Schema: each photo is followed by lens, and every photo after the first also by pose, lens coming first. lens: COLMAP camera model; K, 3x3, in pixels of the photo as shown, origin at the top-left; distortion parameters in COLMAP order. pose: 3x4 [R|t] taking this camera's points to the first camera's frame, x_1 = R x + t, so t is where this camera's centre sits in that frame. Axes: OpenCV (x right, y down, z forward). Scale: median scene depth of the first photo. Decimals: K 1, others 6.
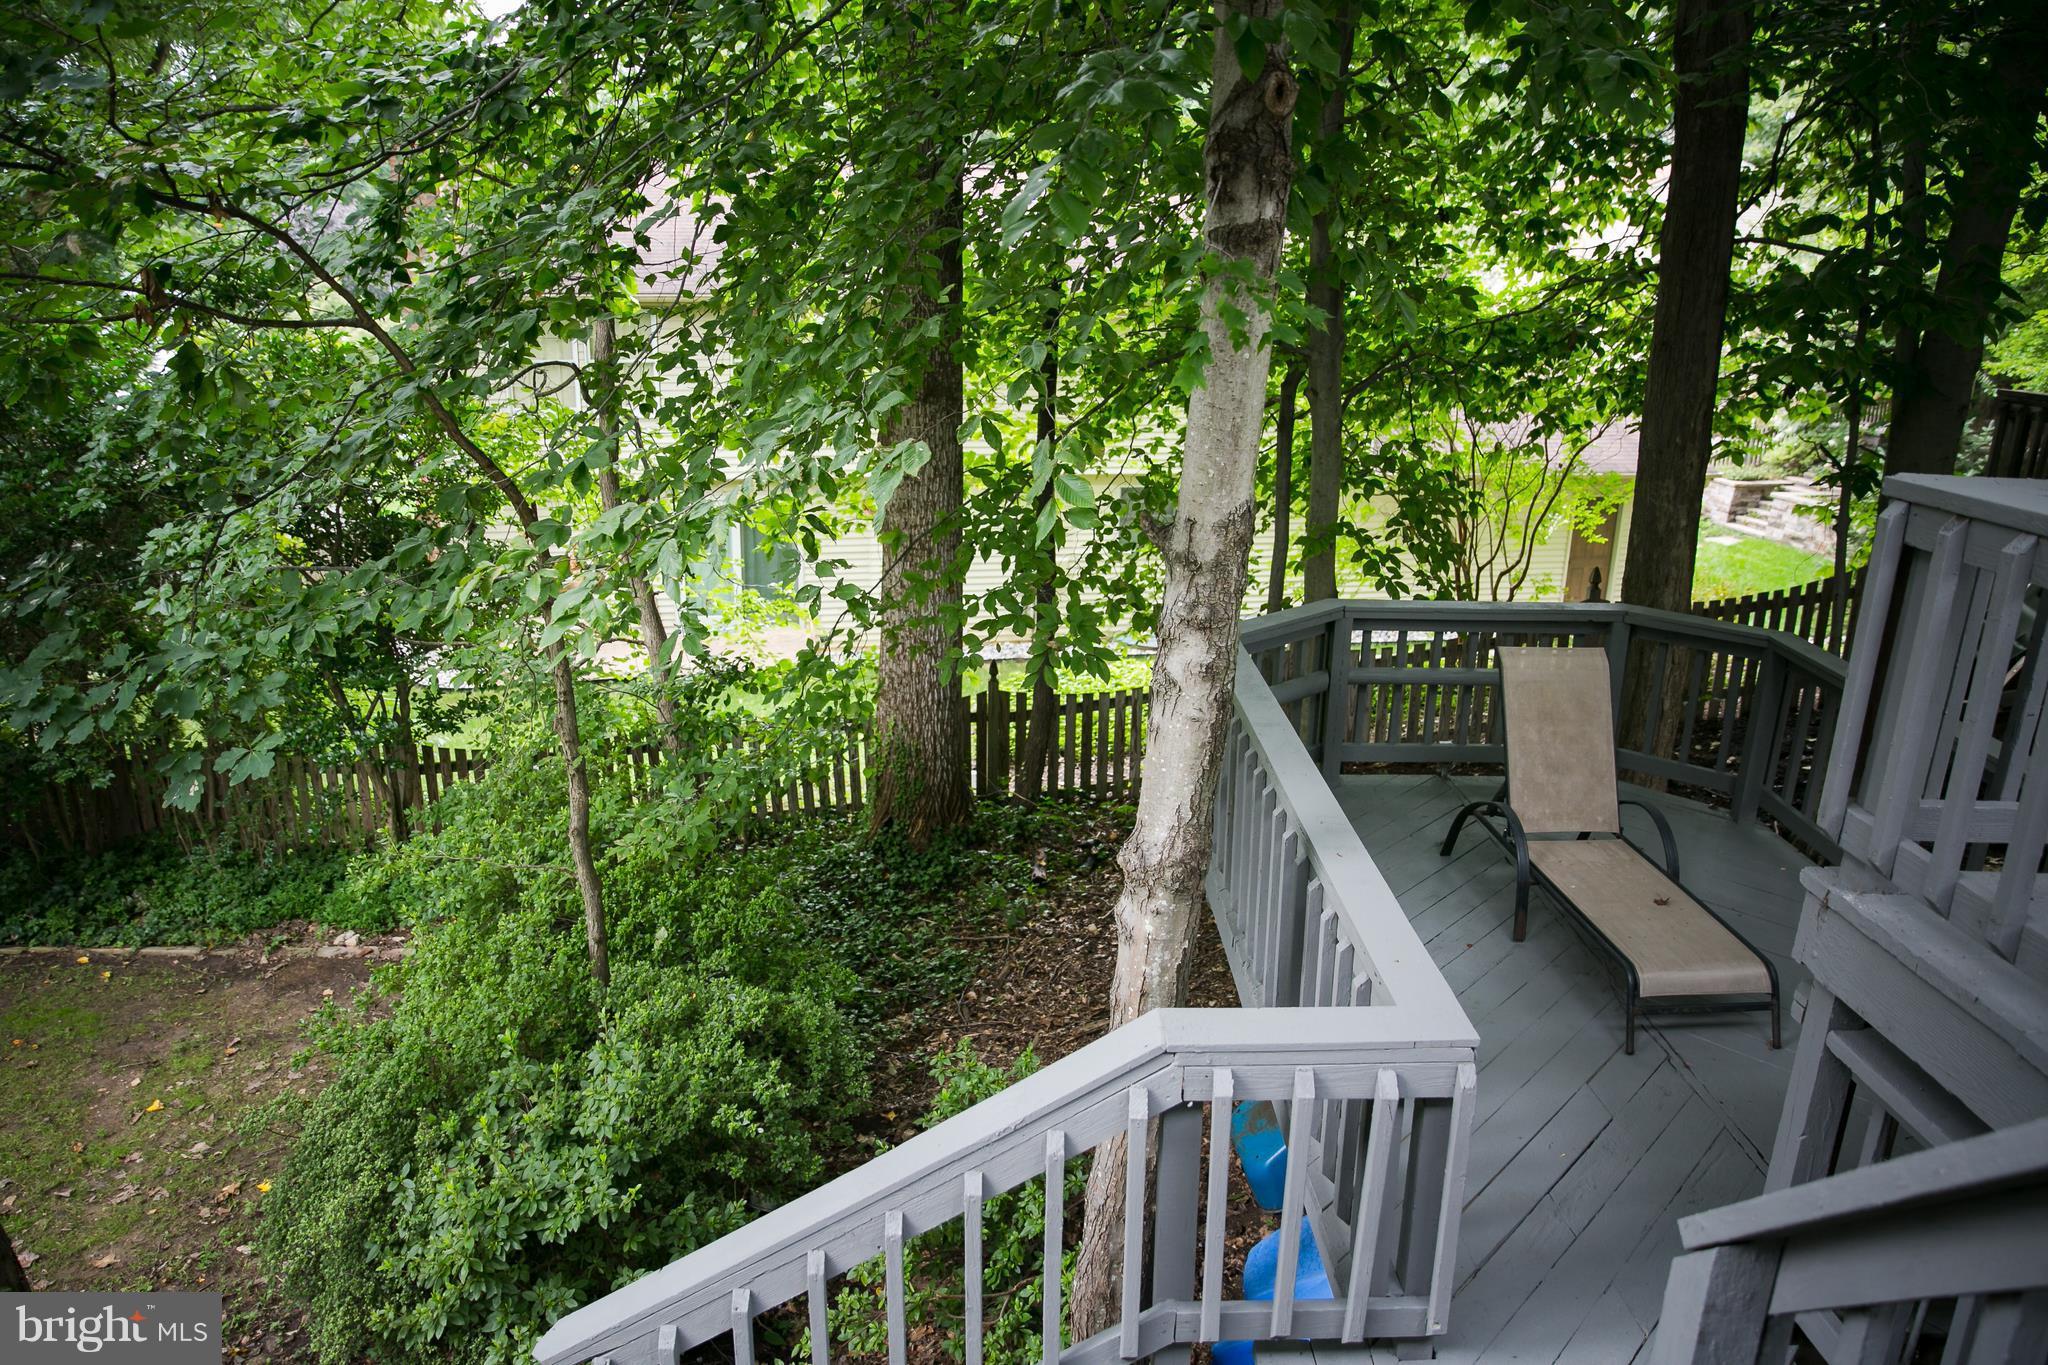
lens RADIAL K [[1408.4, 0, 1024.0], [0, 1408.4, 682.5], [0, 0, 1]] dist [-0.101788, 0.082225]
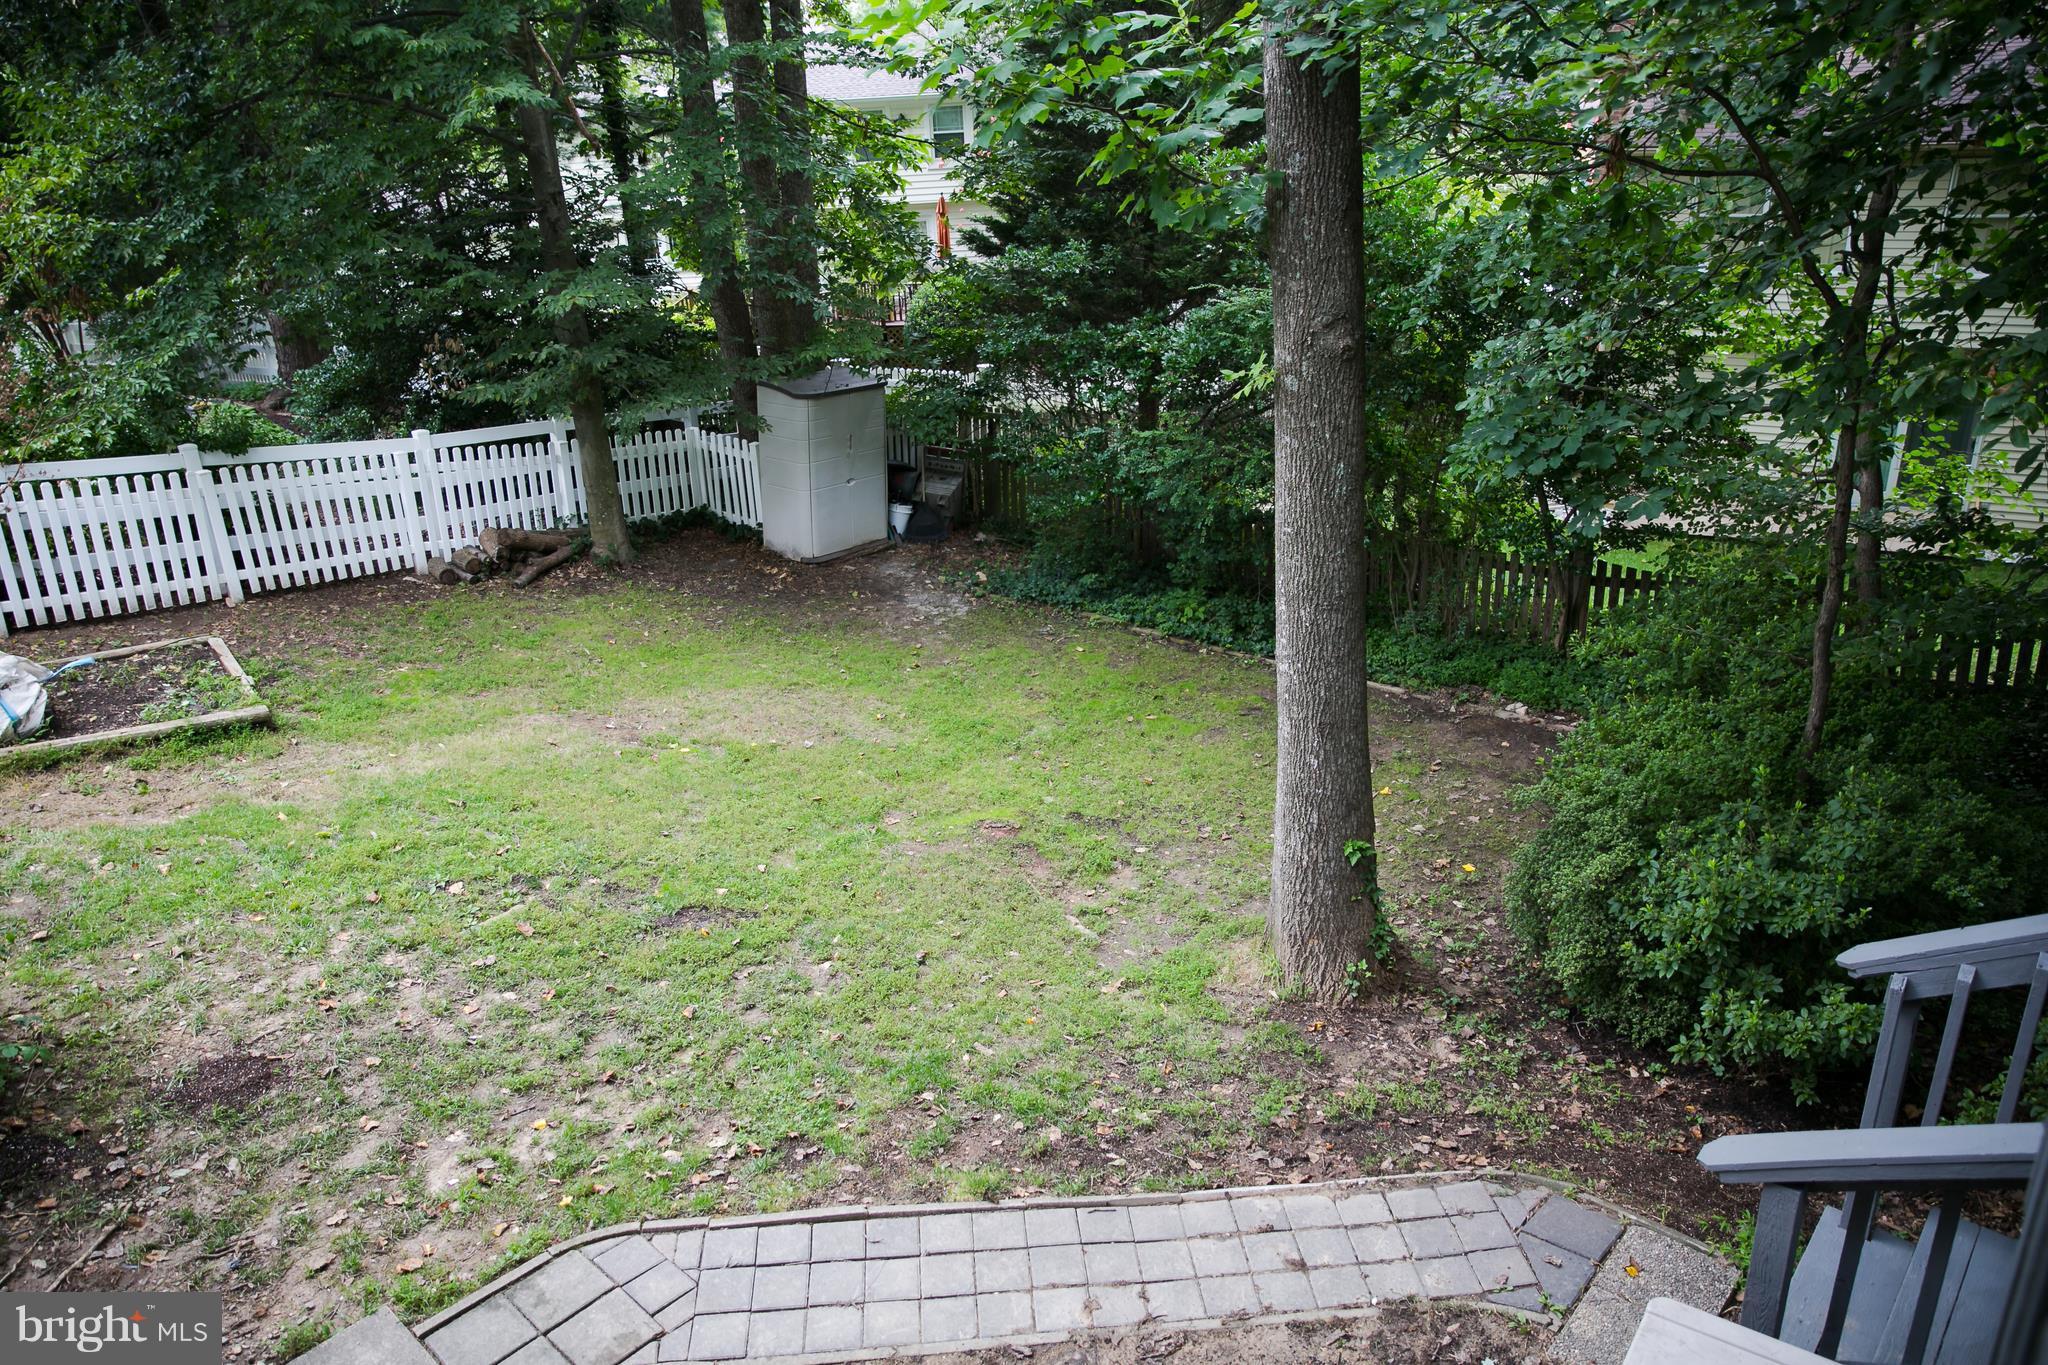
lens RADIAL K [[1408.4, 0, 1024.0], [0, 1408.4, 682.5], [0, 0, 1]] dist [-0.101788, 0.082225]
pose [[0.747364, 0.200696, -0.633379, -0.079732], [-0.139216, 0.979428, 0.146079, 0.070317], [0.649667, -0.020998, 0.759929, -0.263472]]
